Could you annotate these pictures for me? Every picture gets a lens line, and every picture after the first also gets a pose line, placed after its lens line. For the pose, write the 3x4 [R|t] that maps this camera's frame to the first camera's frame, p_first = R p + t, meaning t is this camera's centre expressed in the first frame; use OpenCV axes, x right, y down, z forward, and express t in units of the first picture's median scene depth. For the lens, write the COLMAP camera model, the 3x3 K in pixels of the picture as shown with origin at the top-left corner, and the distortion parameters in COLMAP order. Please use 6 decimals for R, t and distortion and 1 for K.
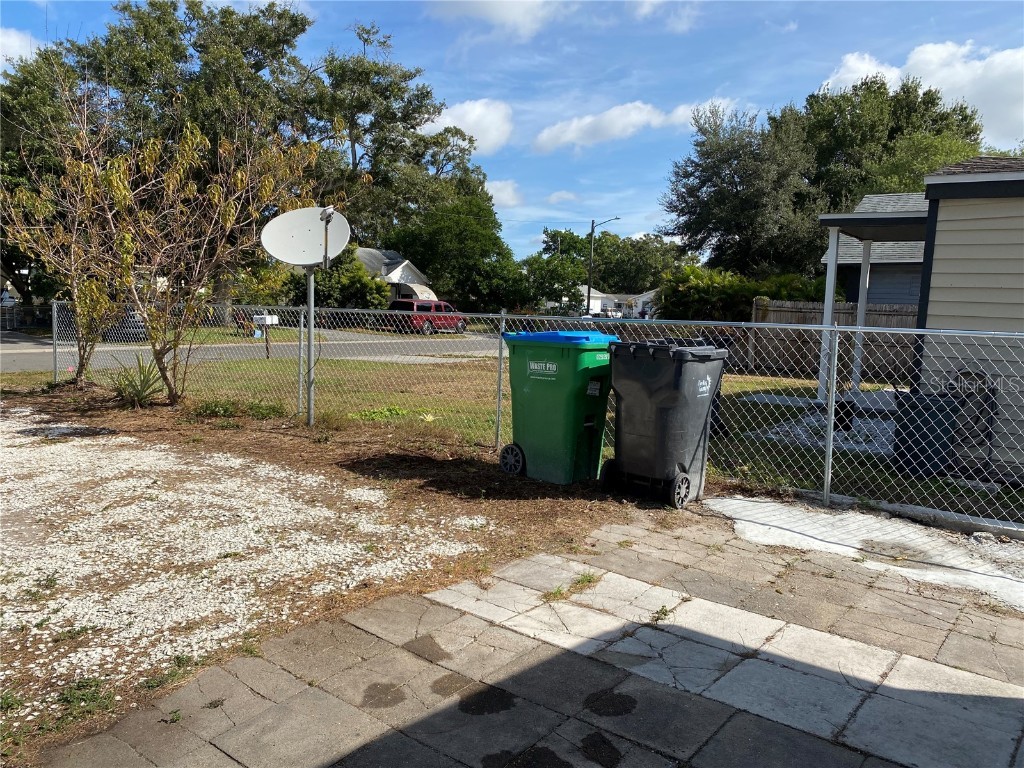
lens RADIAL K [[789.3, 0, 510.7], [0, 789.3, 384.1], [0, 0, 1]] dist [0.058387, -0.056607]
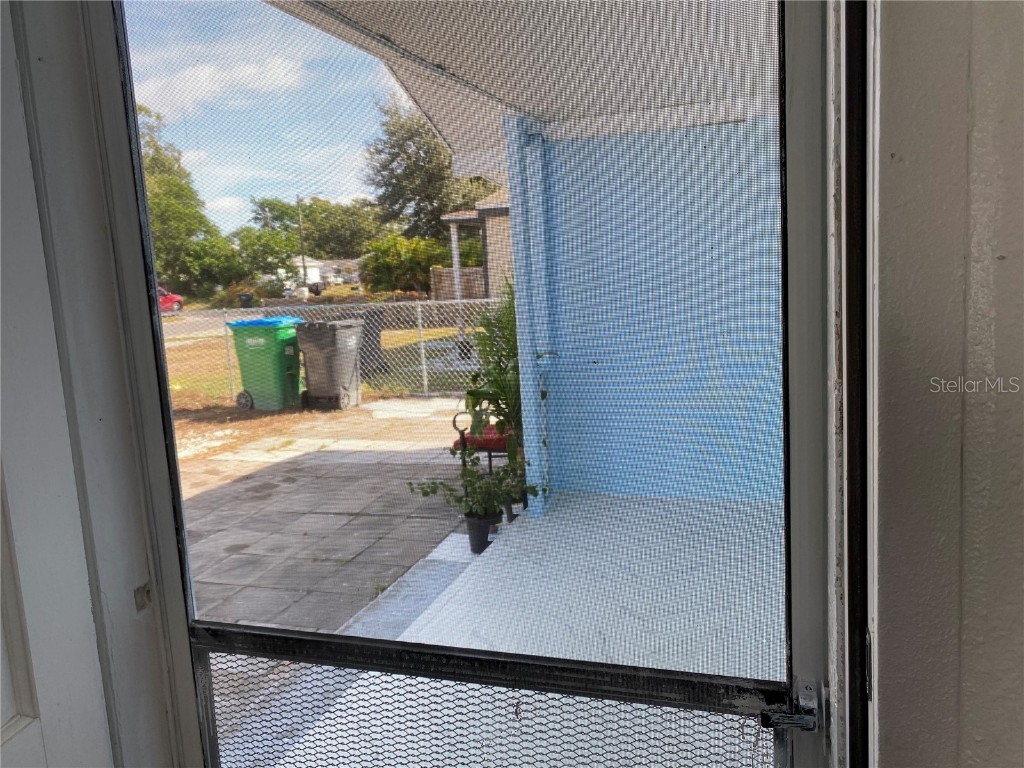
lens RADIAL K [[789.3, 0, 504.4], [0, 789.3, 376.6], [0, 0, 1]] dist [0.058387, -0.056607]
pose [[0.940402, -0.130673, 0.313956, -0.000609], [0.118179, 0.991262, 0.058593, 0.010617], [-0.318870, -0.017998, 0.947628, -0.501213]]
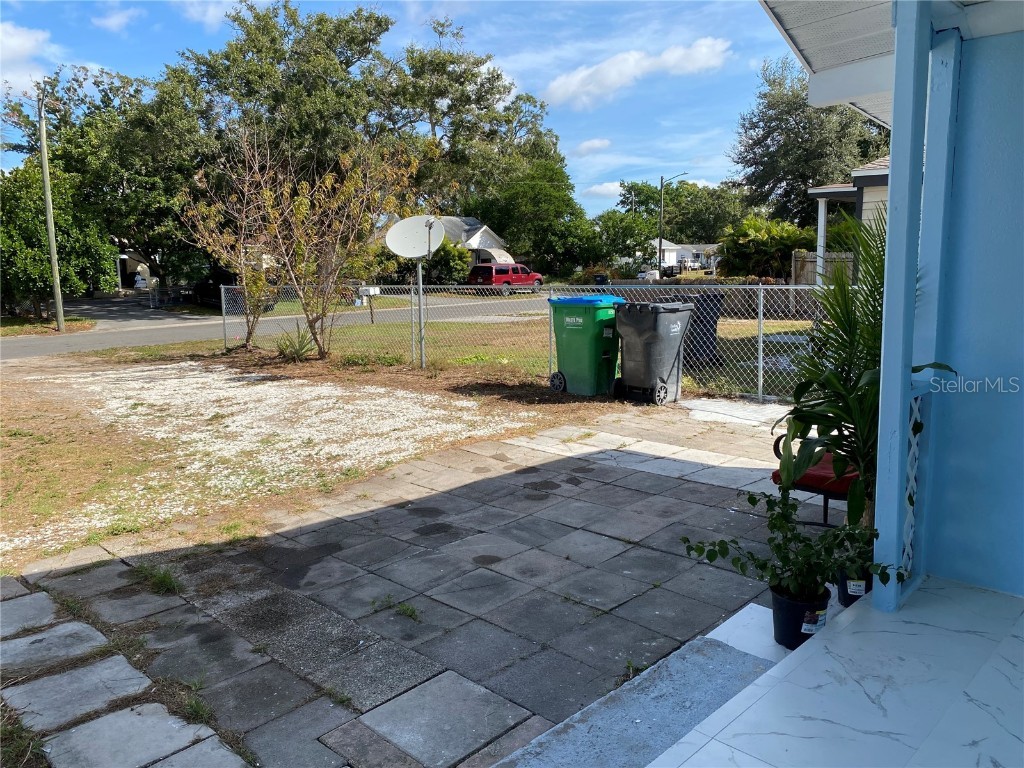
lens RADIAL K [[789.3, 0, 500.0], [0, 789.3, 369.0], [0, 0, 1]] dist [0.058387, -0.056607]
pose [[0.992304, -0.035034, -0.118766, 0.051738], [0.039146, 0.998706, 0.032466, 0.011864], [0.117475, -0.036866, 0.992391, -0.371748]]
